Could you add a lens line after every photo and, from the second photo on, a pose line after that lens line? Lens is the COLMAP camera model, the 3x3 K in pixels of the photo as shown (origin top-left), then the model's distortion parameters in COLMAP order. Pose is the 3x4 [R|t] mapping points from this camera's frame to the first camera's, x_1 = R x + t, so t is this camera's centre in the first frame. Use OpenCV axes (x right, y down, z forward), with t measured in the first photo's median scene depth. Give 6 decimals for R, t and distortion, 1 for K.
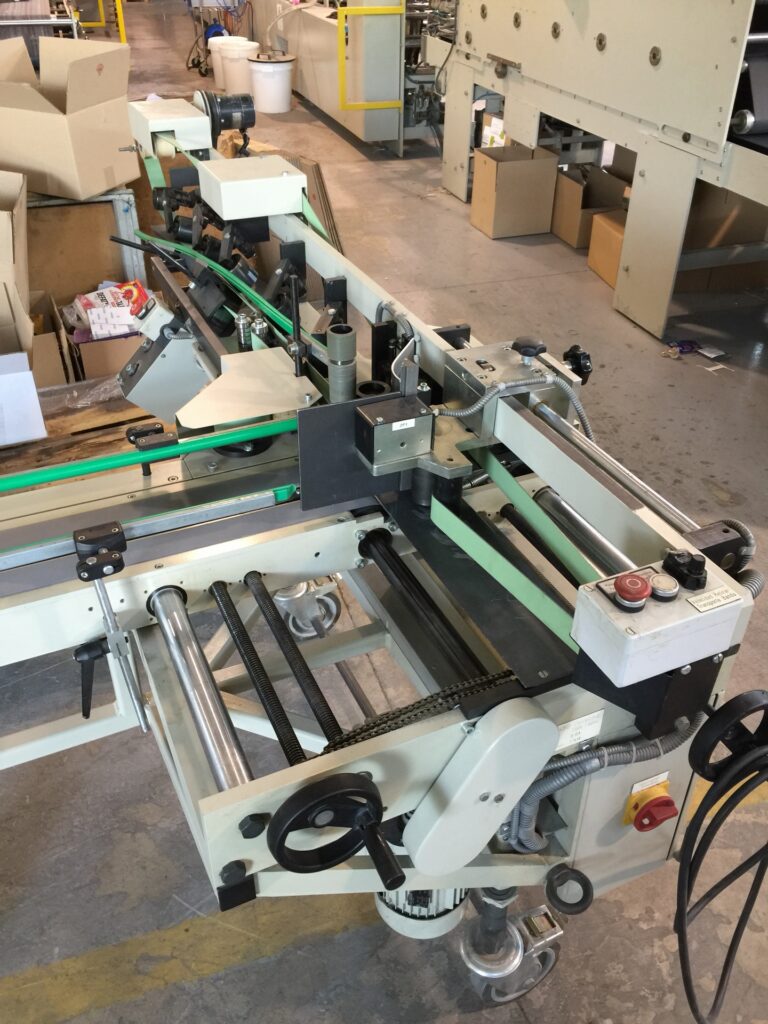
lens RADIAL K [[871.4, 0, 393.3], [0, 871.4, 506.6], [0, 0, 1]] dist [0.071117, -0.156294]
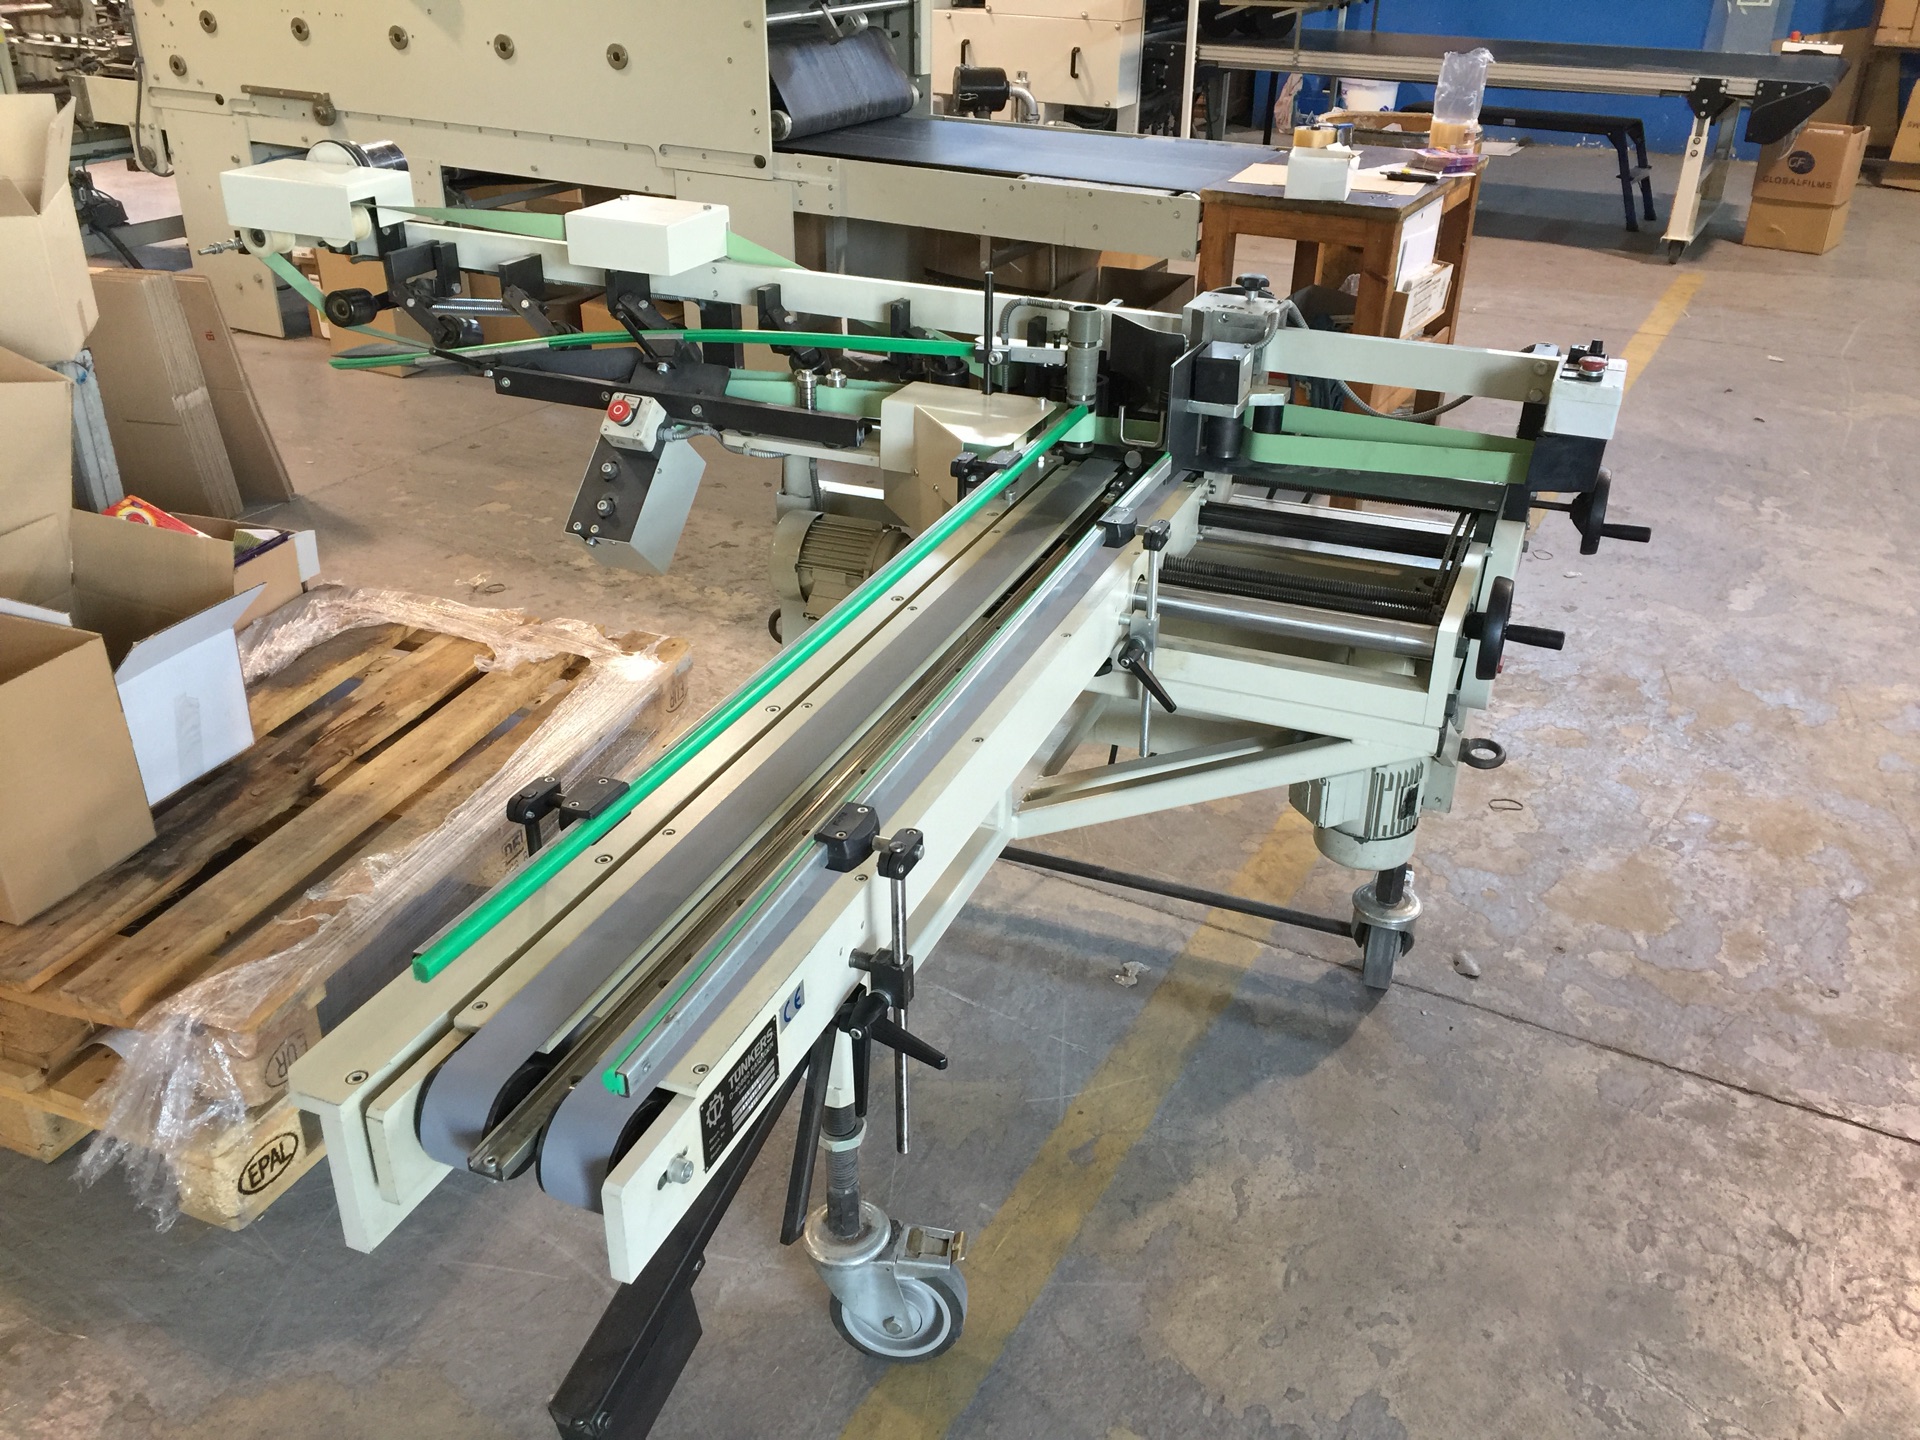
lens RADIAL K [[1627.2, 0, 958.6], [0, 1627.2, 714.8], [0, 0, 1]] dist [0.074081, -0.094081]
pose [[0.734394, -0.317180, 0.600052, -0.937106], [0.382332, 0.923800, 0.020380, 0.075577], [-0.560792, 0.214453, 0.799701, -0.150030]]
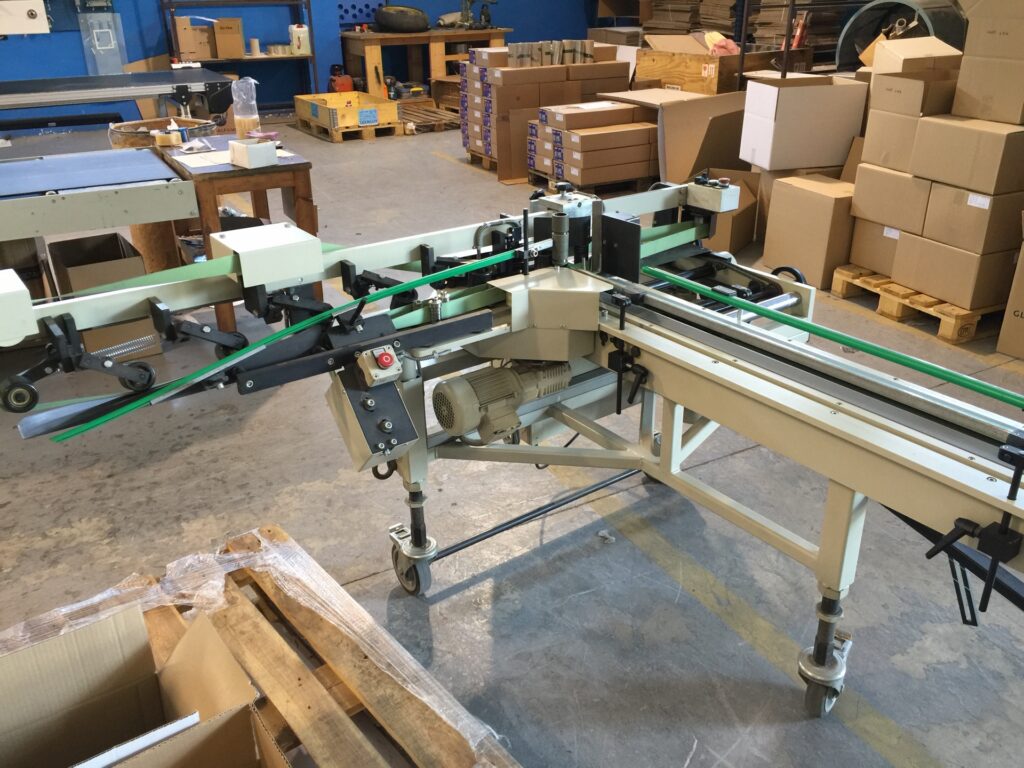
lens RADIAL K [[867.8, 0, 511.3], [0, 867.8, 381.2], [0, 0, 1]] dist [0.074081, -0.094081]
pose [[-0.192503, -0.427421, 0.883320, -1.215579], [0.565375, 0.687427, 0.455845, -0.584262], [-0.802056, 0.587158, 0.109321, 0.770752]]
